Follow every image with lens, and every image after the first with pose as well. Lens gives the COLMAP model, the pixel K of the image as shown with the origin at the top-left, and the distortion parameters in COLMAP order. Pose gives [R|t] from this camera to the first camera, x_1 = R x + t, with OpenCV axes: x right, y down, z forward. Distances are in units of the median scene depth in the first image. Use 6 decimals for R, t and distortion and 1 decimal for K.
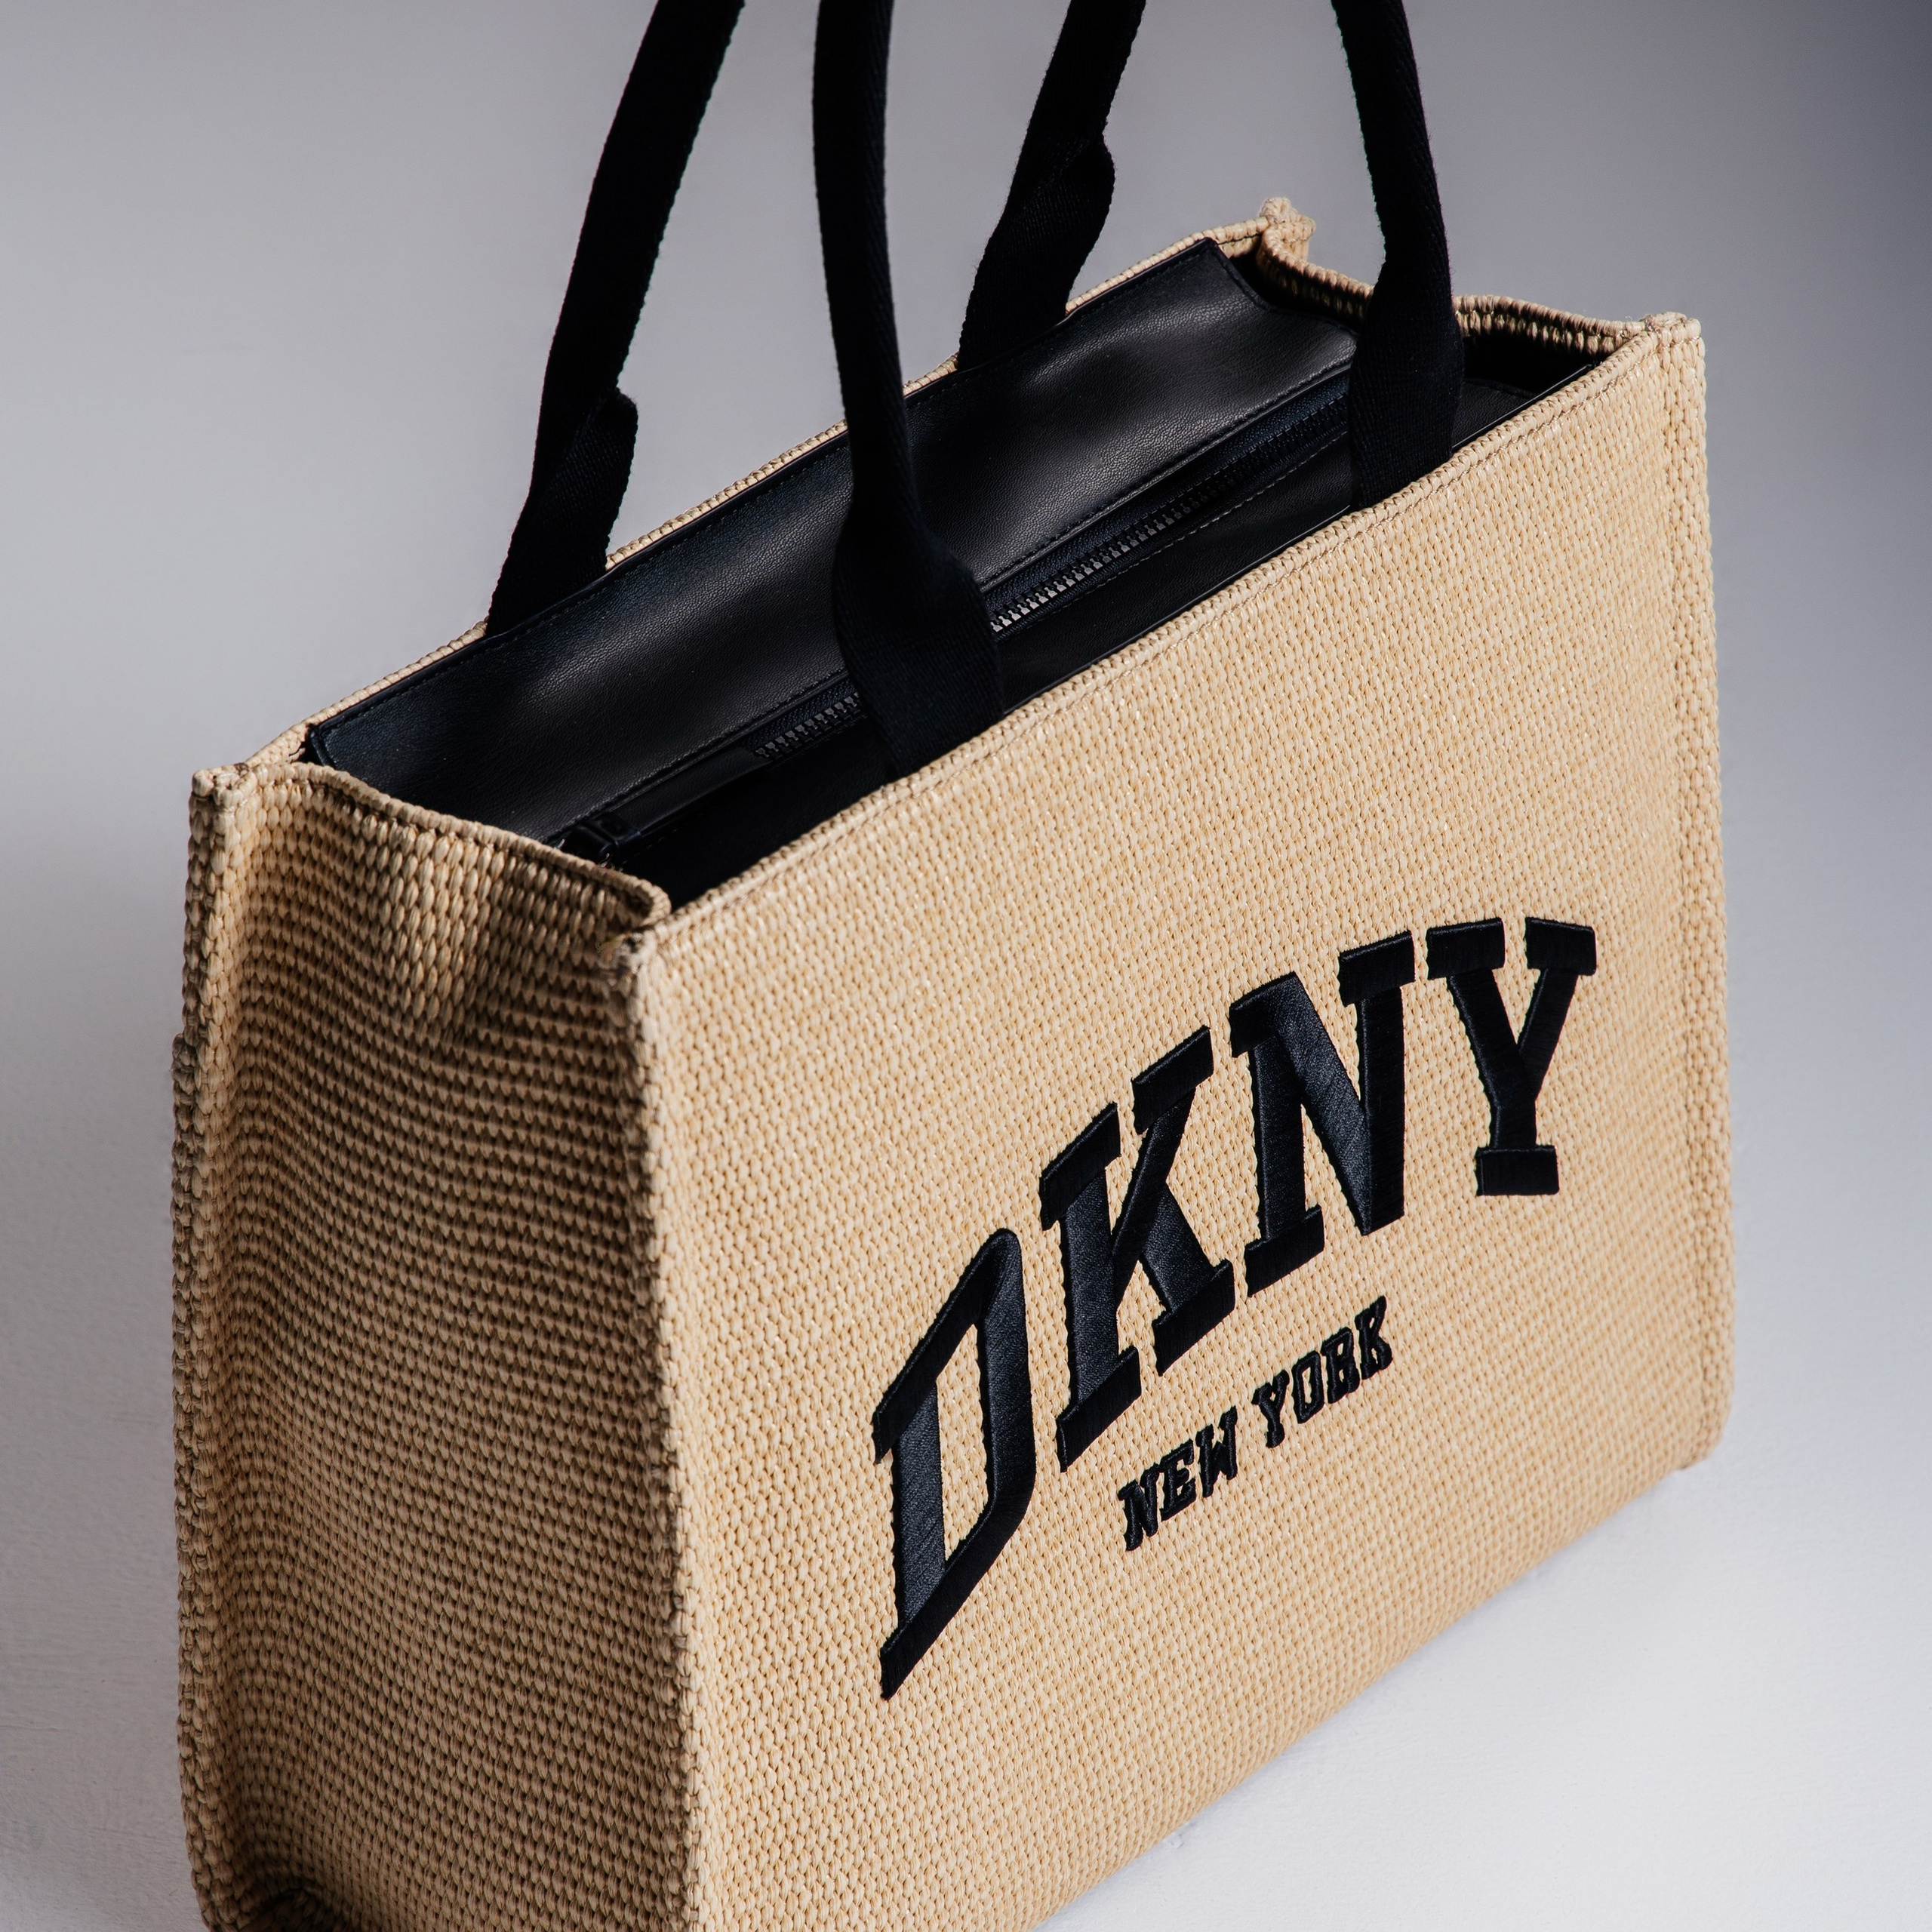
lens RADIAL K [[8023.7, 0, 851.5], [0, 8023.7, 965.2], [0, 0, 1]] dist [-0.365145, 8.501560]
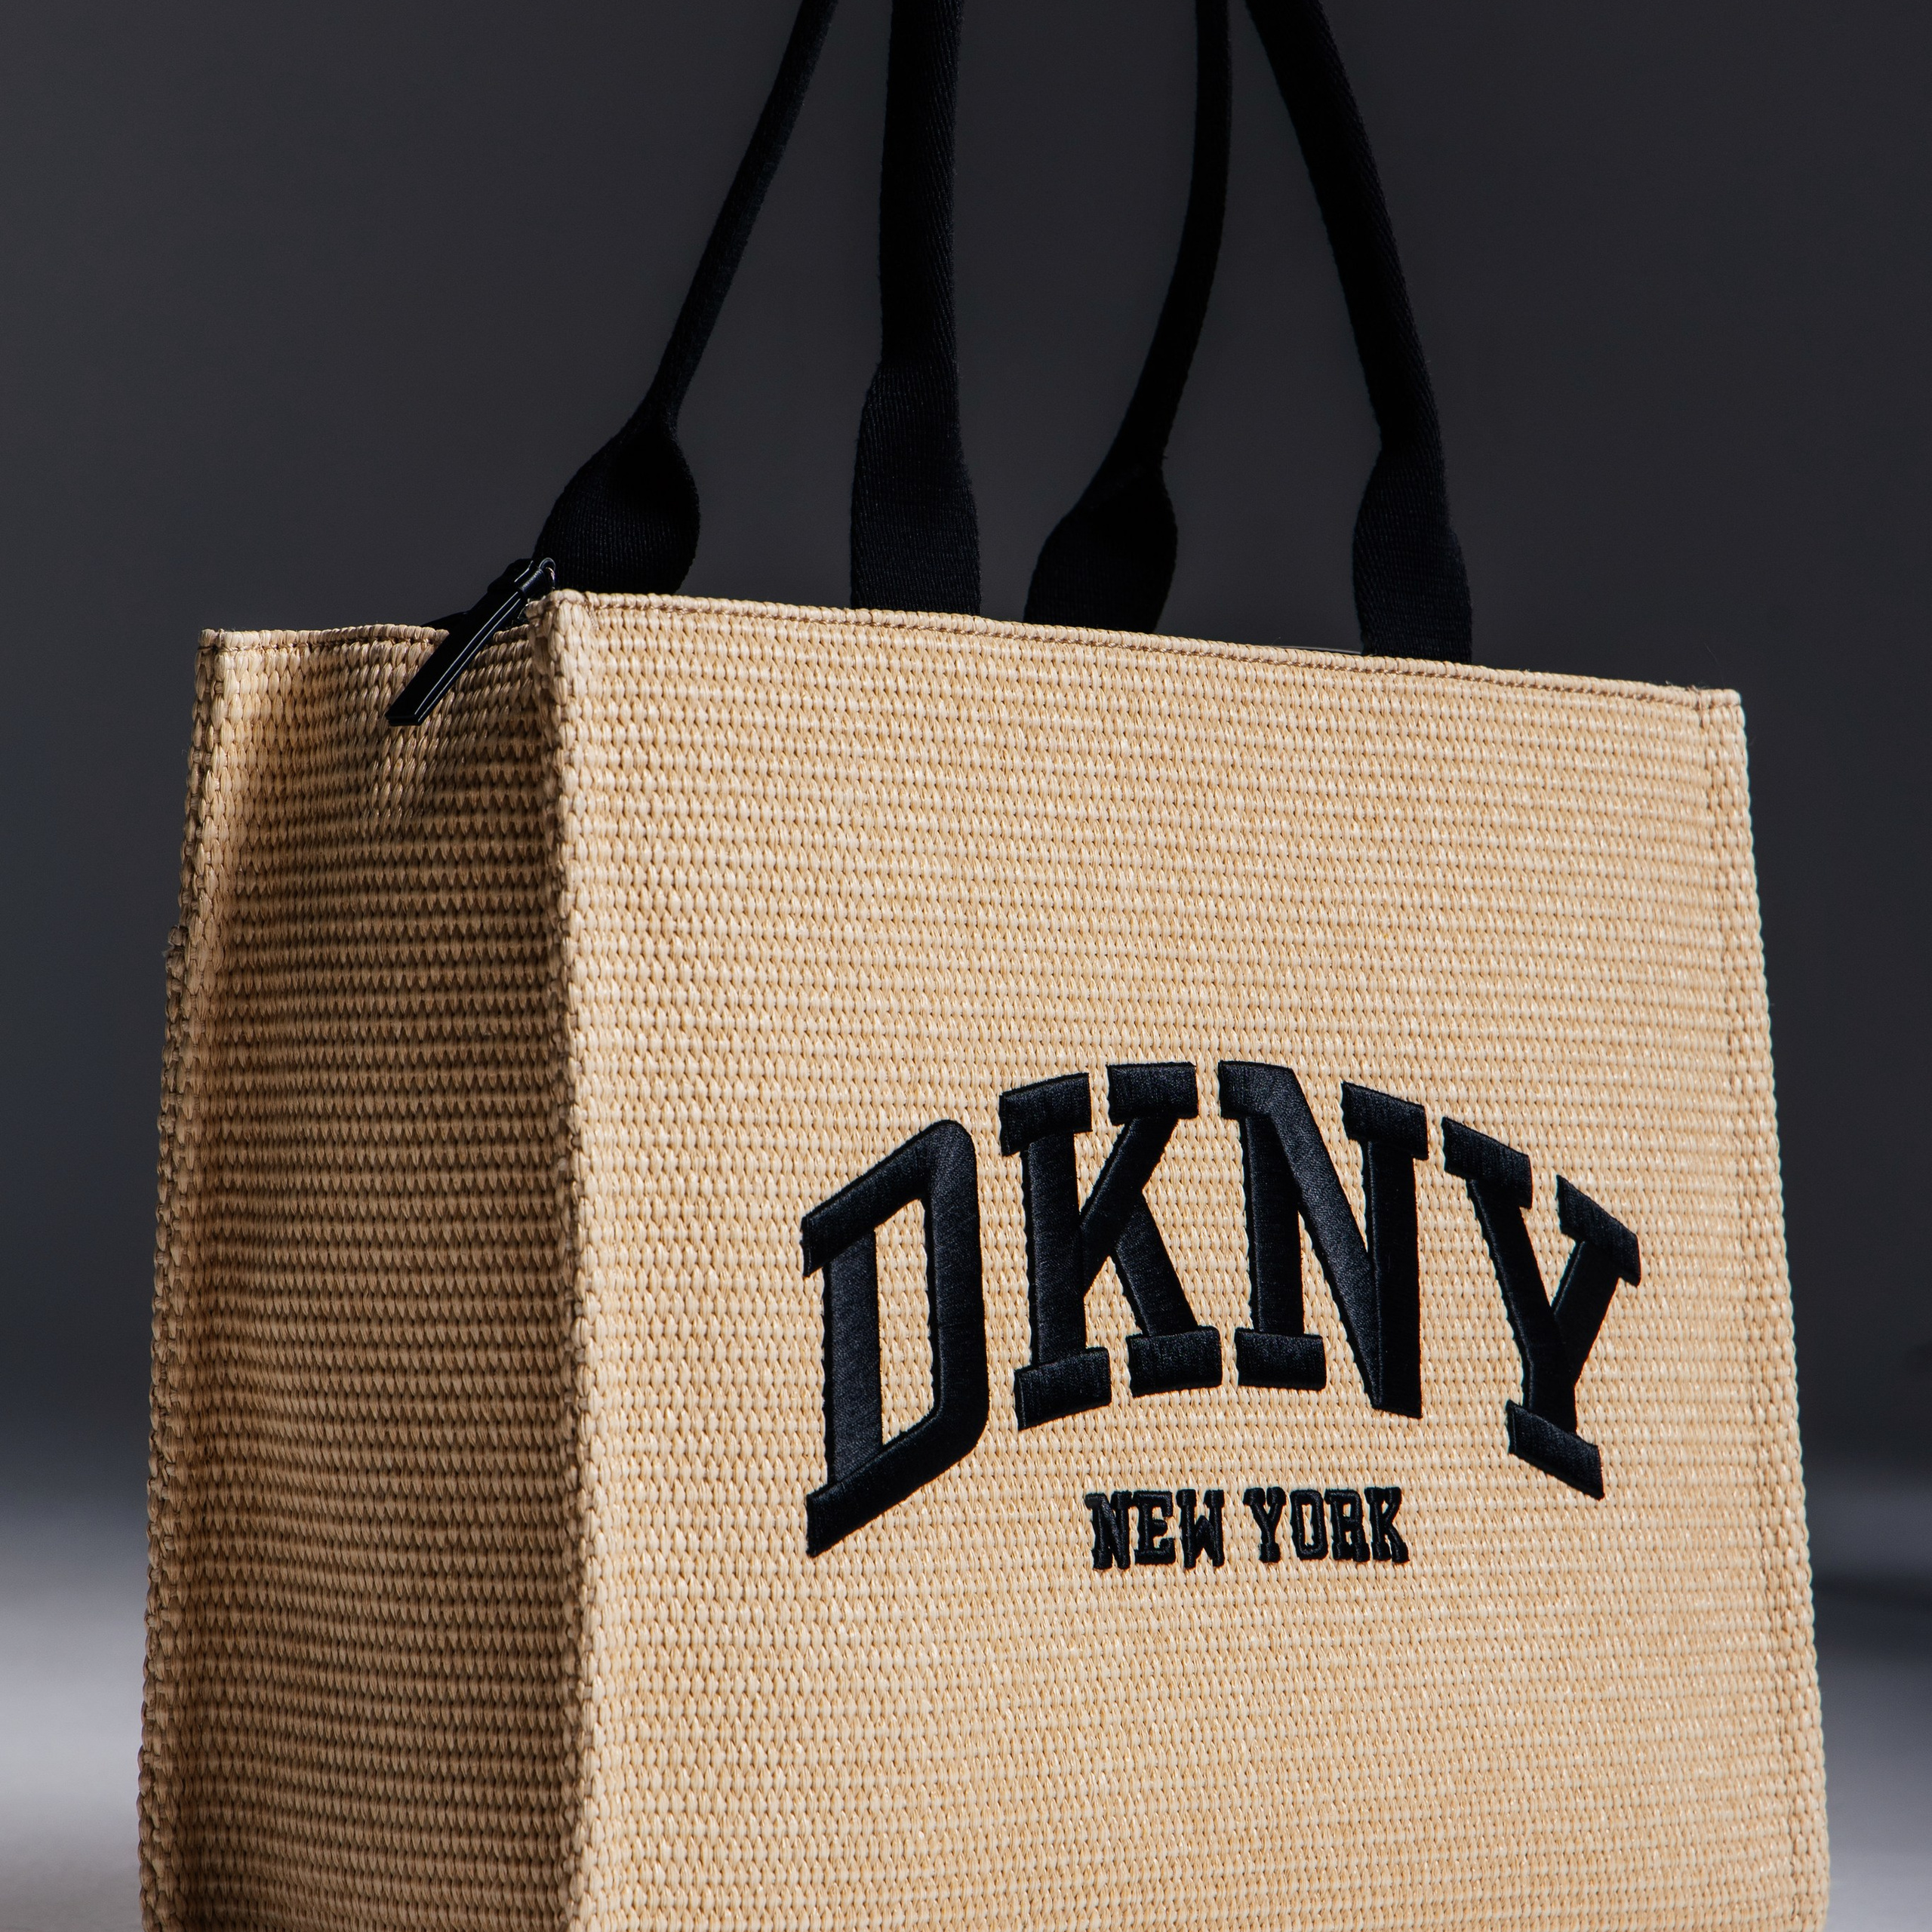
lens RADIAL K [[7900.2, 0, 966.0], [0, 7900.2, 966.0], [0, 0, 1]] dist [-0.403512, 4.770766]
pose [[0.992531, 0.000049, -0.121993, 0.137691], [-0.065201, 0.845407, -0.530129, 0.528644], [0.103107, 0.534123, 0.839095, 0.147253]]
